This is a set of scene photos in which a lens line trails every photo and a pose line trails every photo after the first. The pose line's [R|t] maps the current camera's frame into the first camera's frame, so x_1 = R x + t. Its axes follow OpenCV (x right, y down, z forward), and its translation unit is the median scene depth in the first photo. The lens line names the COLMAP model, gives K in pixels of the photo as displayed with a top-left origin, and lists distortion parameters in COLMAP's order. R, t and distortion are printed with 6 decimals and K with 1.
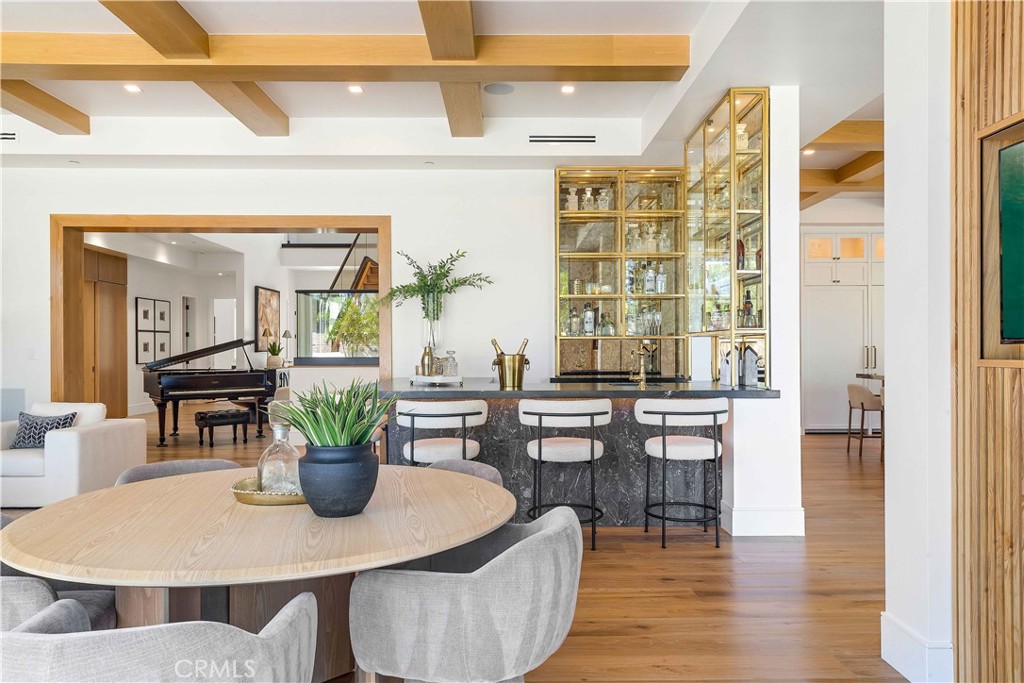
lens RADIAL K [[717.6, 0, 527.9], [0, 717.6, 354.9], [0, 0, 1]] dist [-0.003058, 0.001429]
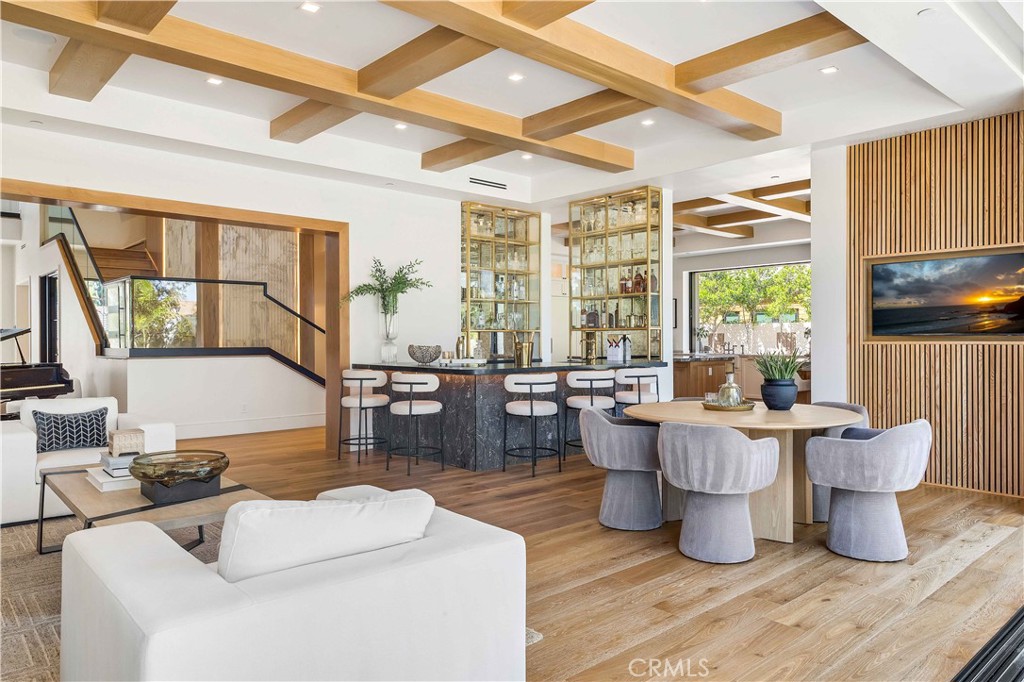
lens RADIAL K [[717.6, 0, 527.9], [0, 717.6, 354.4], [0, 0, 1]] dist [-0.003058, 0.001429]
pose [[0.729525, -0.014156, 0.683808, -0.798700], [0.006822, 0.999887, 0.013421, 0.003362], [-0.683920, -0.005126, 0.729539, -0.038428]]
